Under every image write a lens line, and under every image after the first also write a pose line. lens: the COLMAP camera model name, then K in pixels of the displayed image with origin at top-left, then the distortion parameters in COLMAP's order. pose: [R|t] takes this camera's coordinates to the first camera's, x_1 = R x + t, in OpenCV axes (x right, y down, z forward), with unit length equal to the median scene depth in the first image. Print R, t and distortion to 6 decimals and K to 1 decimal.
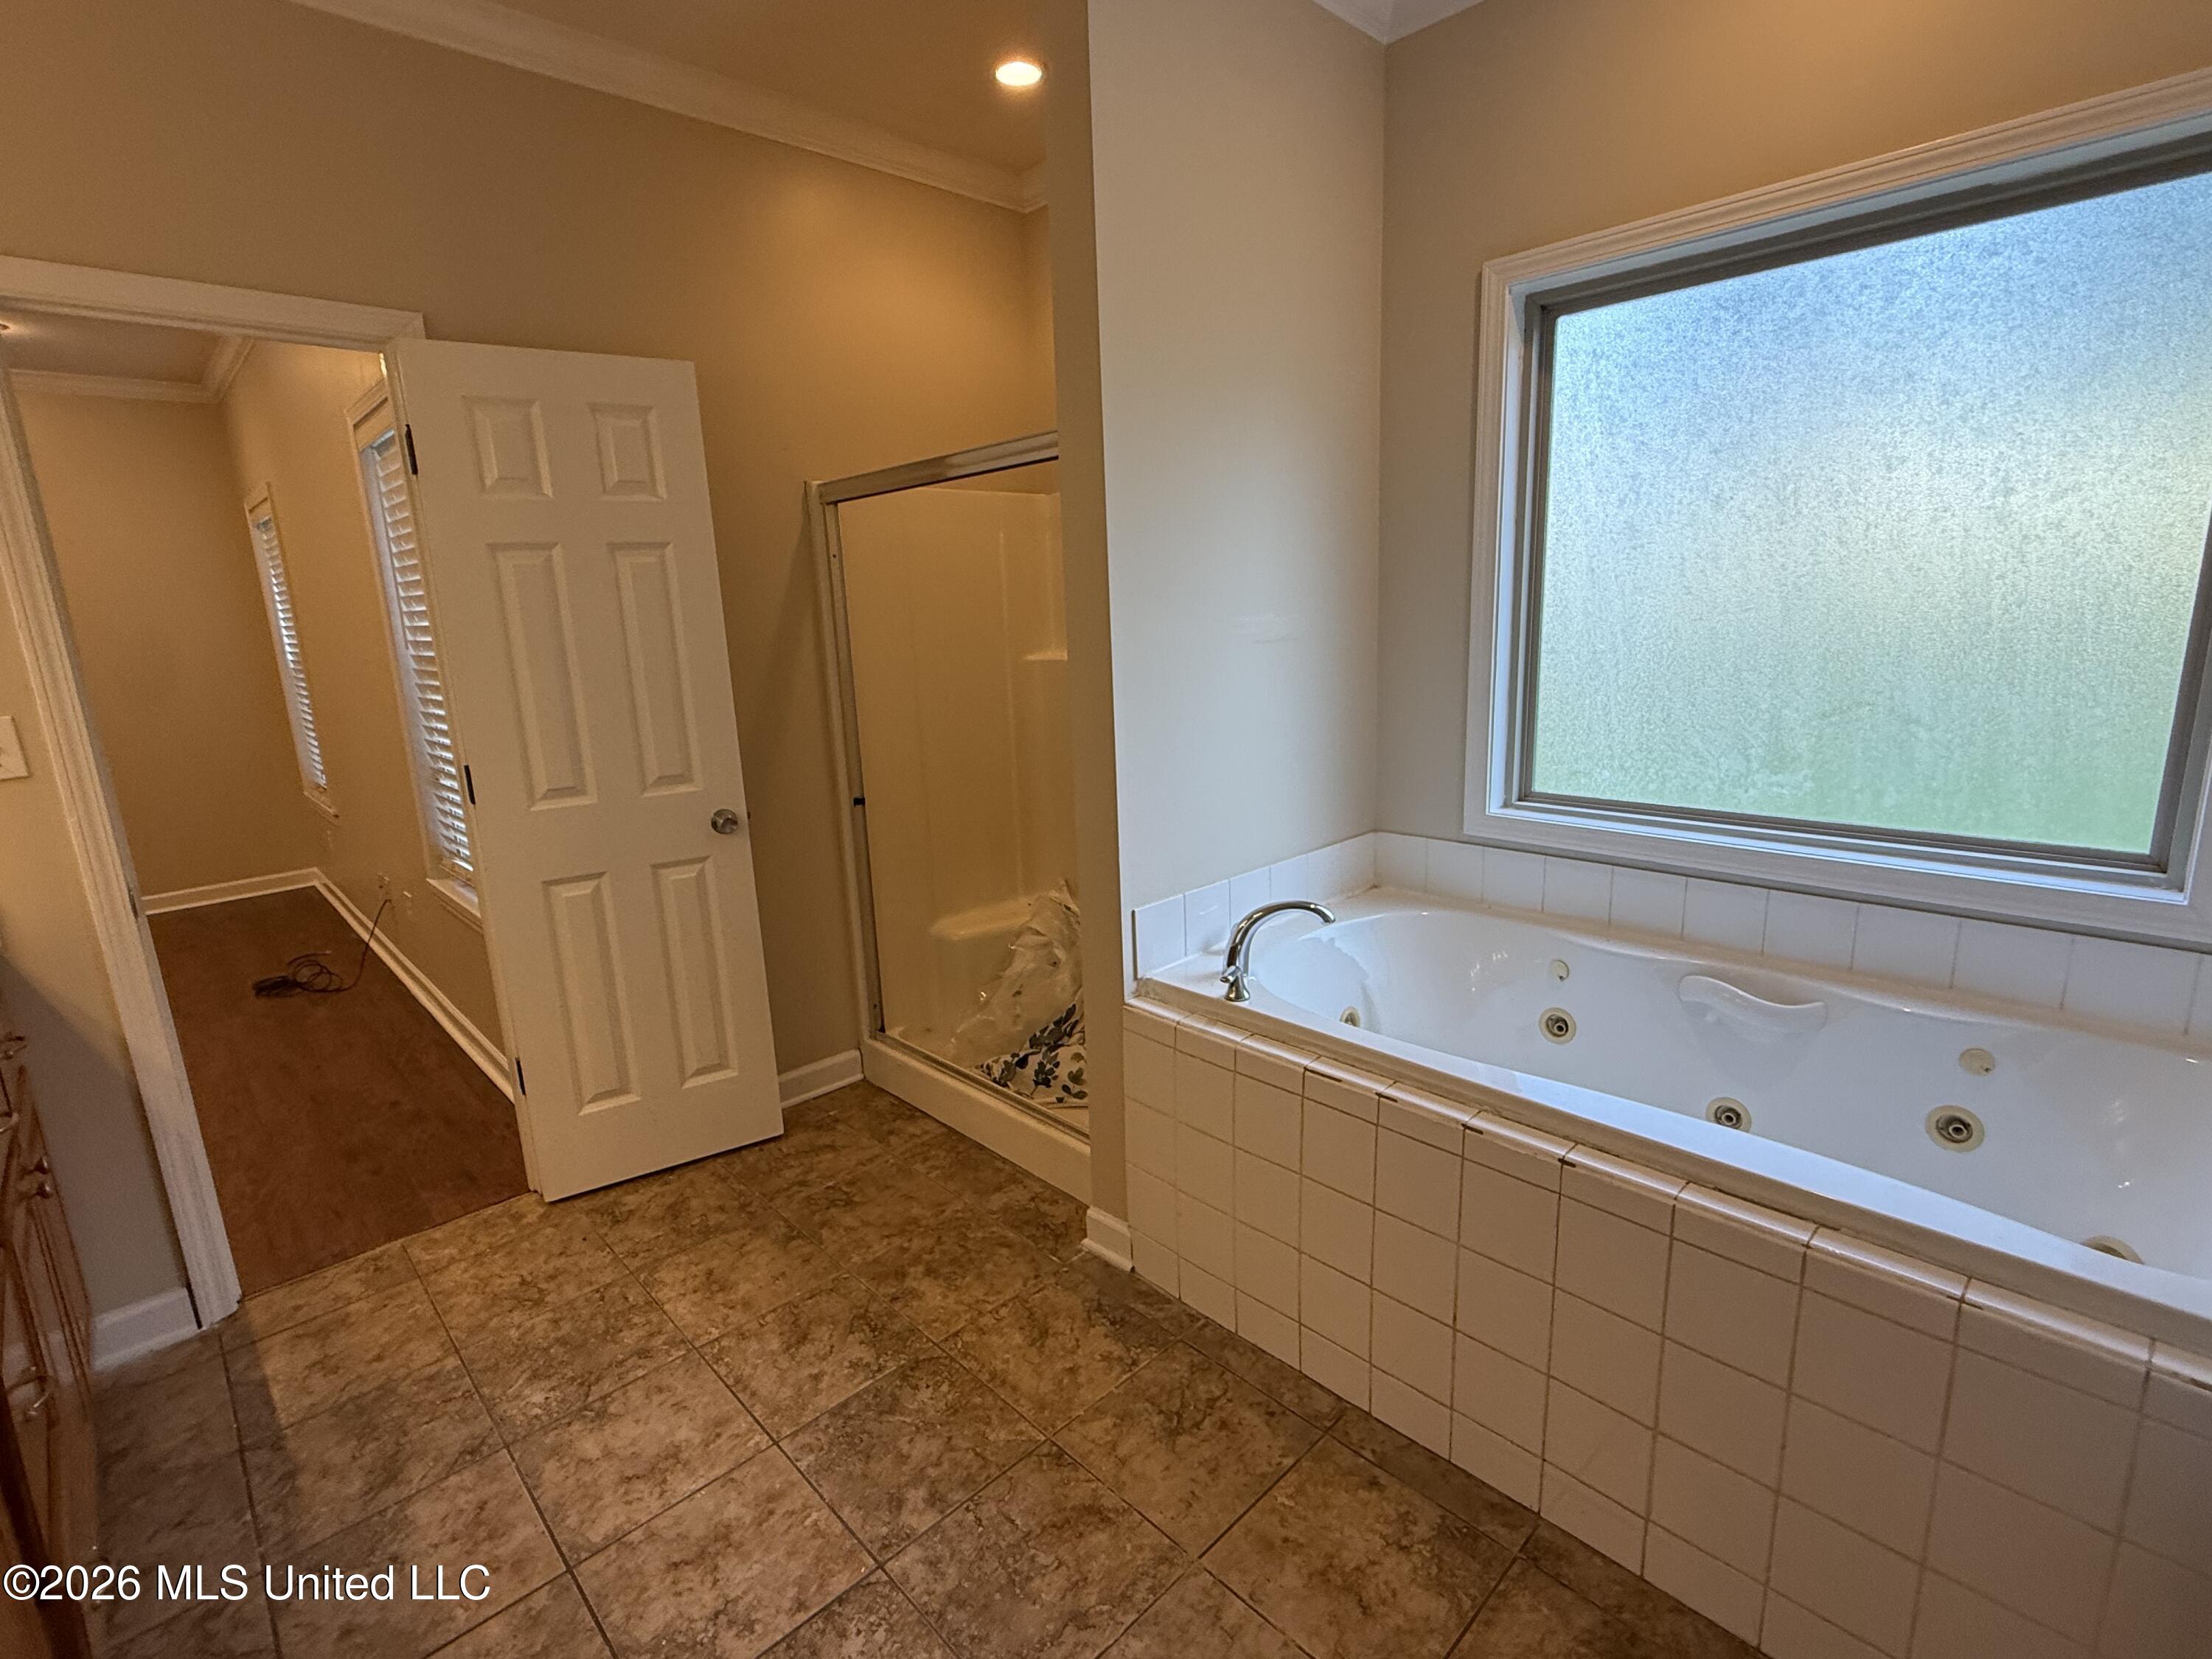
lens RADIAL K [[1041.1, 0, 1107.8], [0, 1041.1, 832.7], [0, 0, 1]] dist [-0.001146, 0.000083]
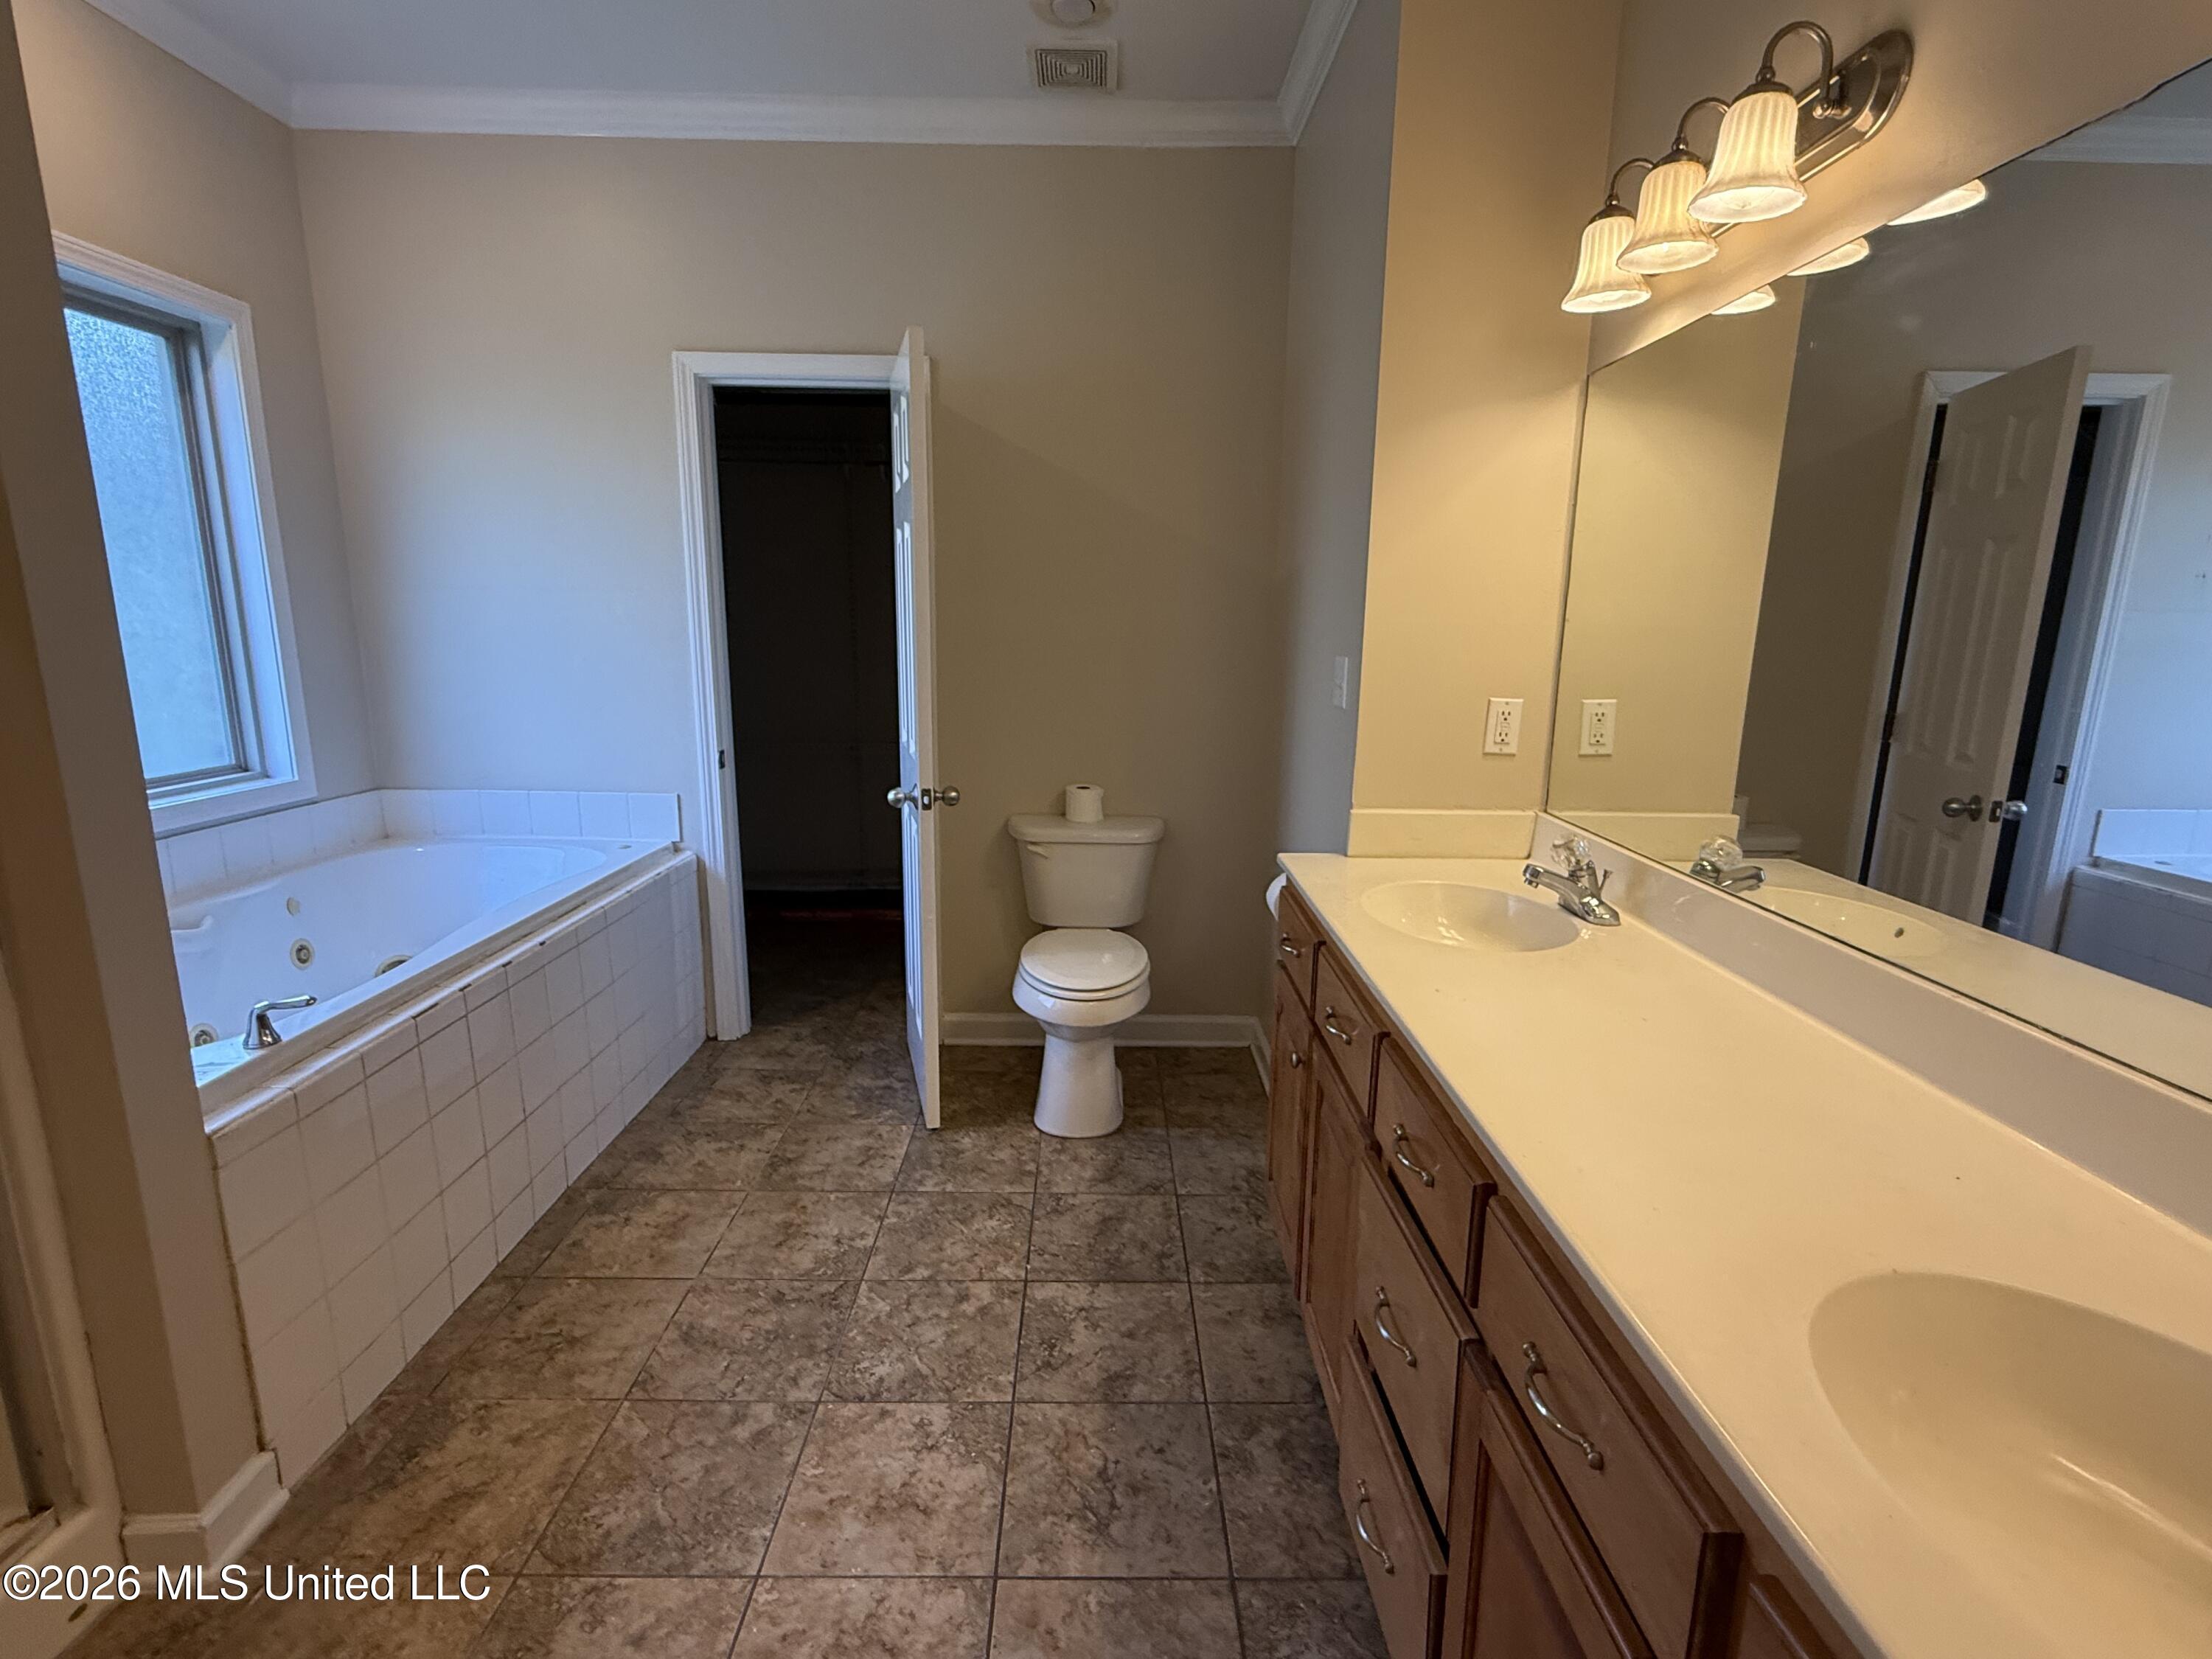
lens RADIAL K [[1041.1, 0, 1107.8], [0, 1041.1, 832.7], [0, 0, 1]] dist [-0.001146, 0.000083]
pose [[-0.730696, -0.111565, 0.673525, -1.130691], [0.159316, 0.931454, 0.327128, -0.201550], [-0.663854, 0.346334, -0.662836, 1.303989]]
